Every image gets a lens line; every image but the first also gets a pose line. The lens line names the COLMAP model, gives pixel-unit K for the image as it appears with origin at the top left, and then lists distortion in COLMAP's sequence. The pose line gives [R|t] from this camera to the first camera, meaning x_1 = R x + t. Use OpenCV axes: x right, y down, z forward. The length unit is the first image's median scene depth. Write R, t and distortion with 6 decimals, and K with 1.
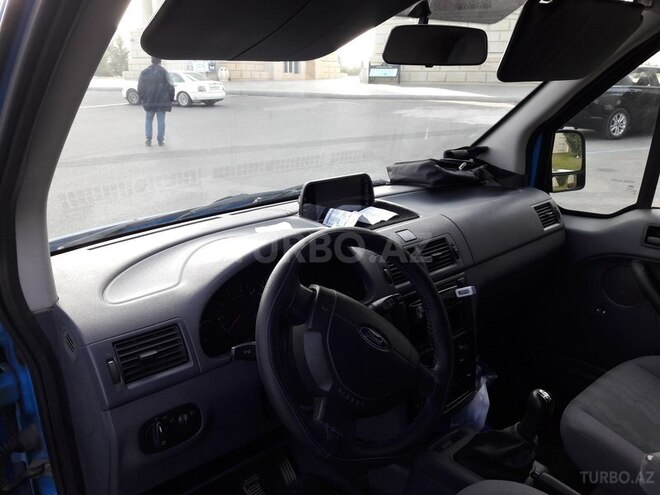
lens RADIAL K [[520.3, 0, 330.0], [0, 520.3, 247.5], [0, 0, 1]] dist [0.006998, -0.003021]
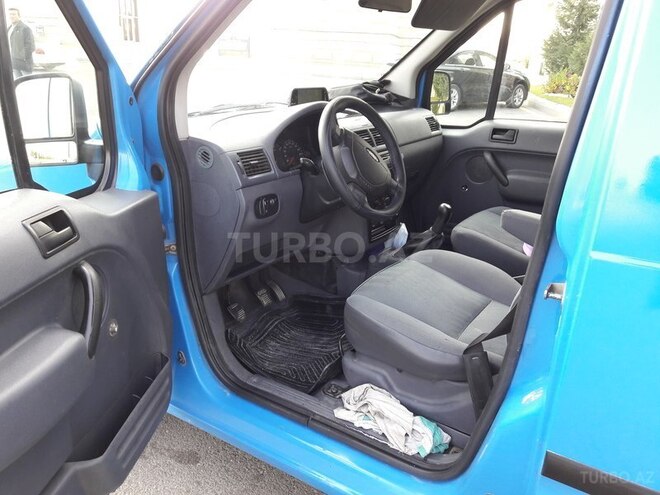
lens RADIAL K [[520.3, 0, 330.0], [0, 520.3, 247.5], [0, 0, 1]] dist [0.006998, -0.003021]
pose [[0.961962, -0.051128, 0.268356, -0.303952], [0.037974, 0.997819, 0.053986, 0.209636], [-0.270531, -0.041742, 0.961806, -0.399423]]
